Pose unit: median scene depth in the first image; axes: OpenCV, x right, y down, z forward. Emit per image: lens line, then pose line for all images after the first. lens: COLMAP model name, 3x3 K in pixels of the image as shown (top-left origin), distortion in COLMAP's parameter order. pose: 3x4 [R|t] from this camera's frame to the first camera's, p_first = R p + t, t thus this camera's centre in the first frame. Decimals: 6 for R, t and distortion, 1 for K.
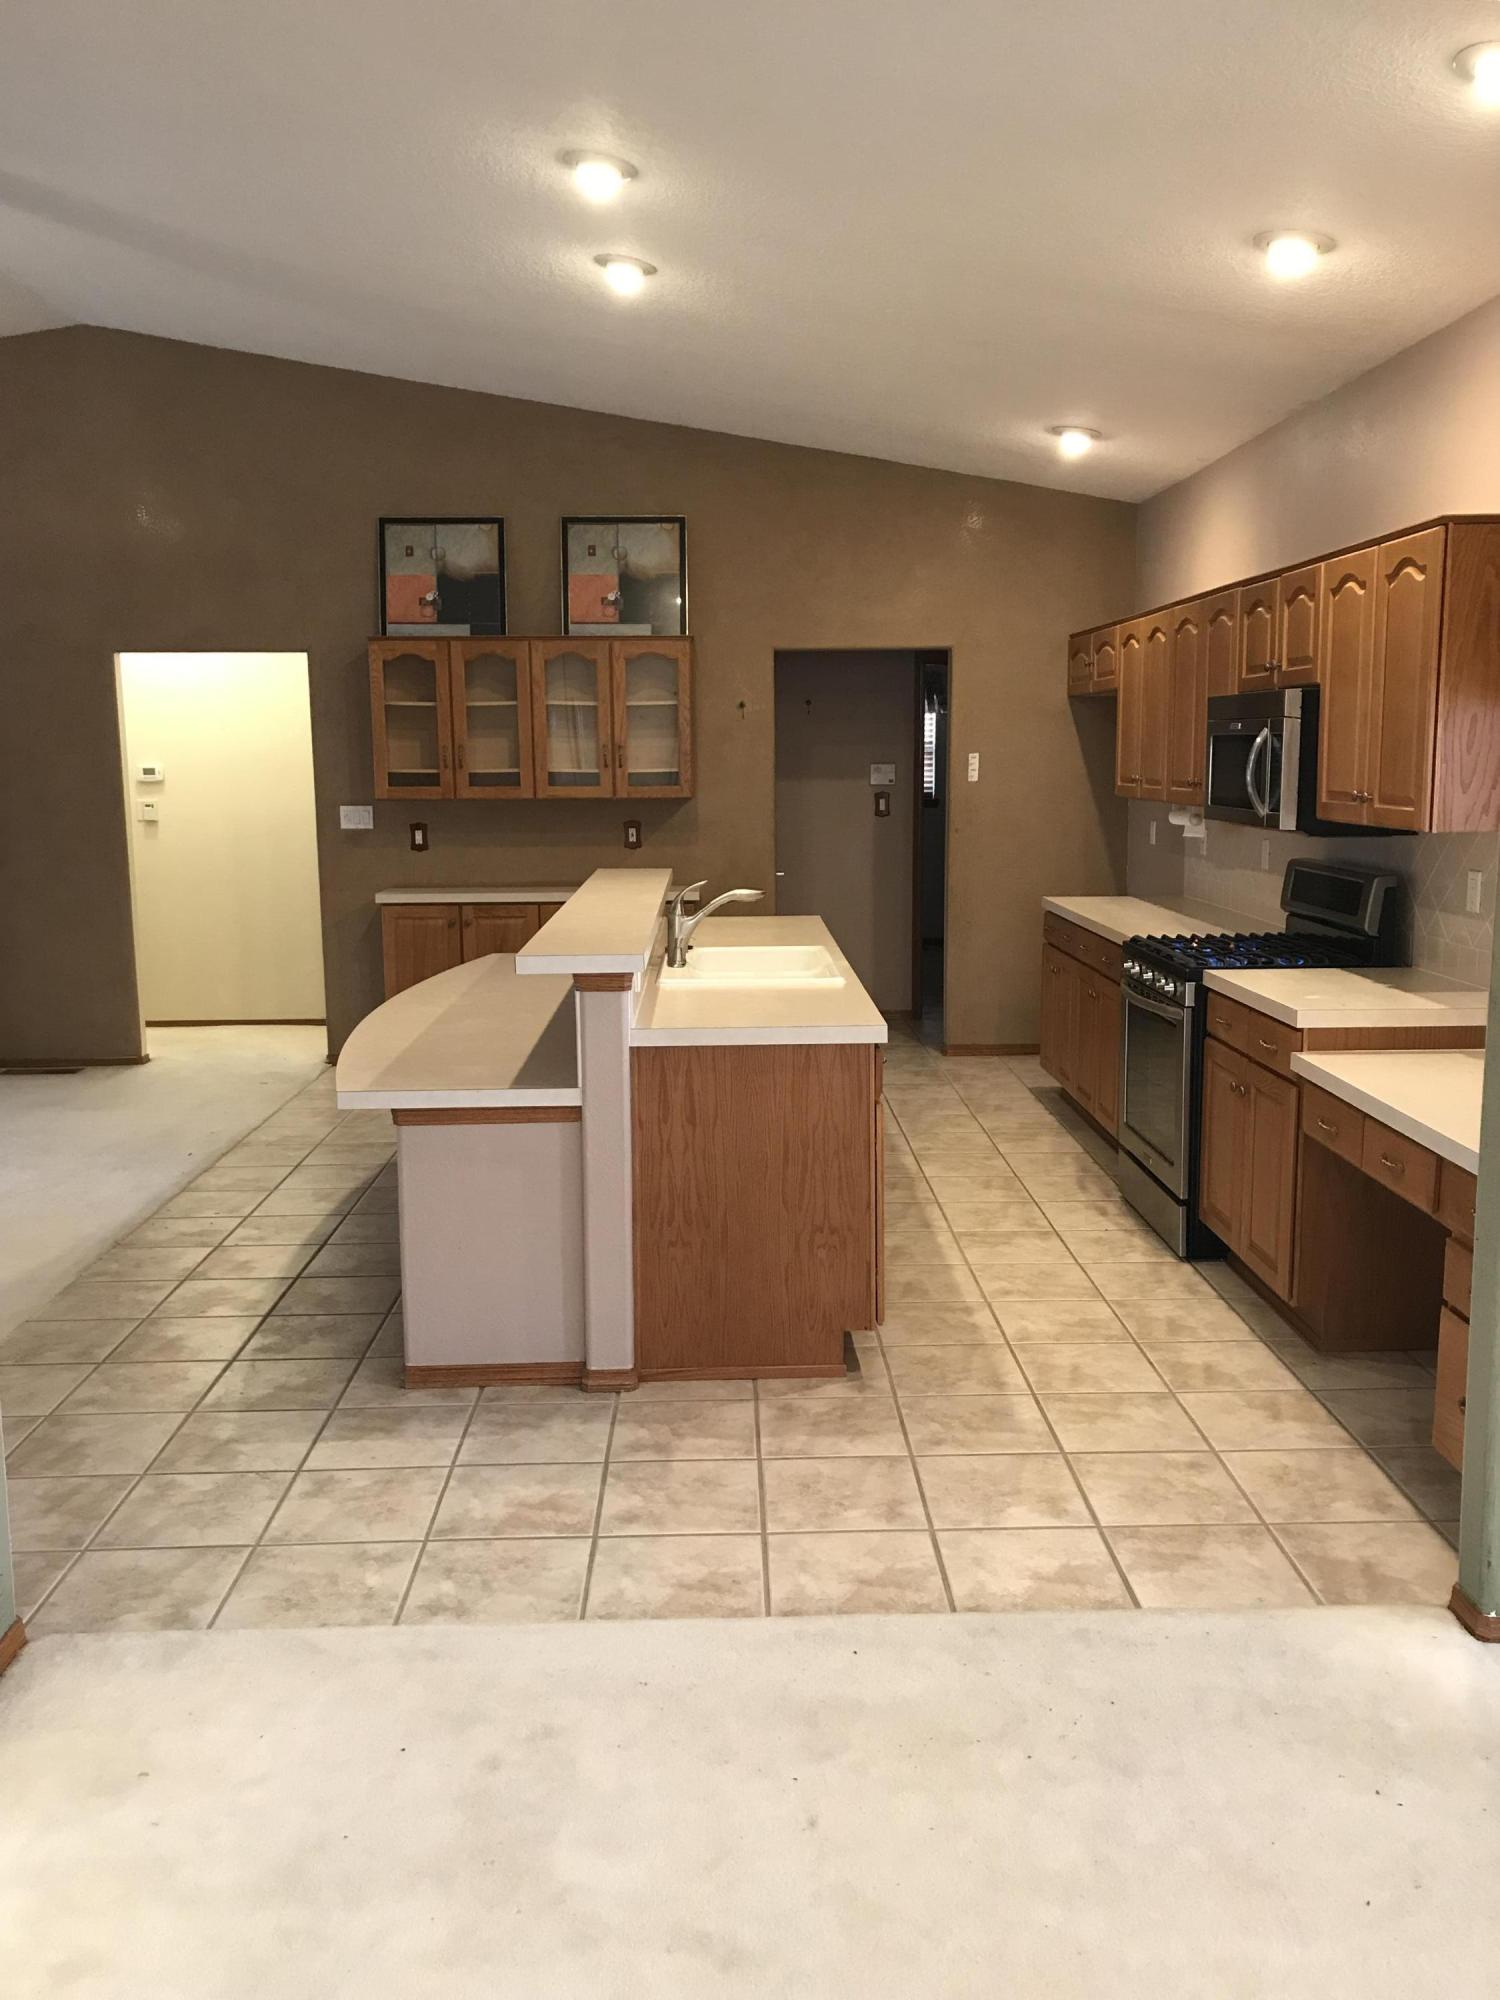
lens RADIAL K [[1624.0, 0, 750.0], [0, 1624.0, 1000.0], [0, 0, 1]] dist [0.006356, -0.098761]
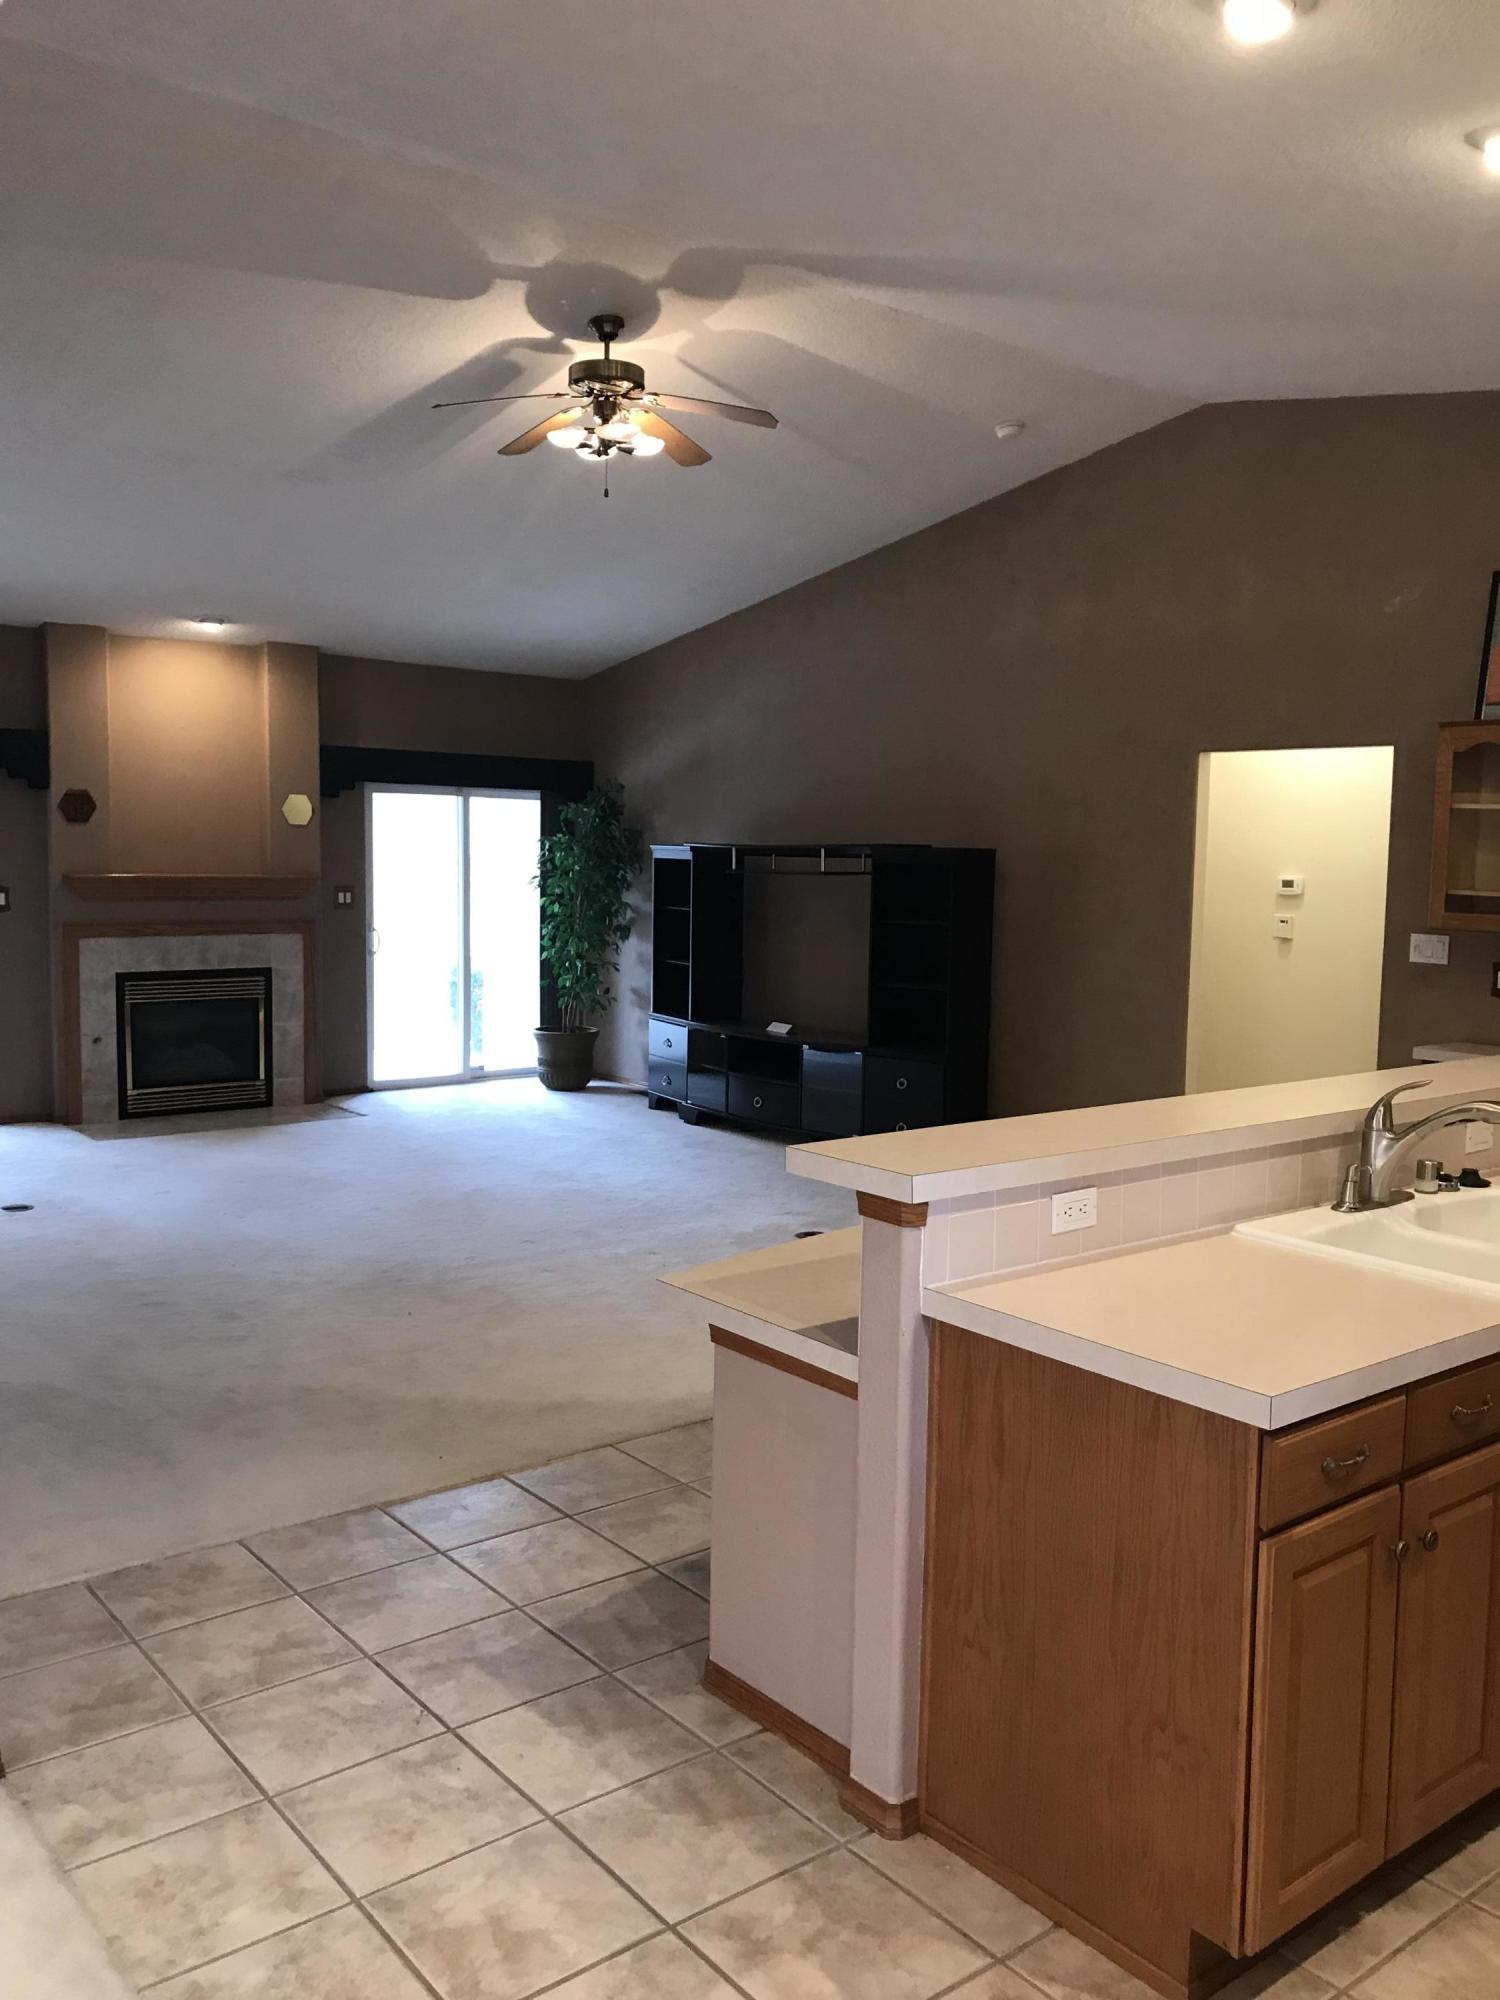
lens RADIAL K [[1603.8, 0, 744.8], [0, 1603.8, 1010.6], [0, 0, 1]] dist [0.007069, 0.005400]
pose [[0.598223, 0.095054, -0.795672, 0.380118], [-0.142040, 0.989795, 0.011452, -0.089480], [0.788640, 0.106167, 0.605619, 0.533045]]
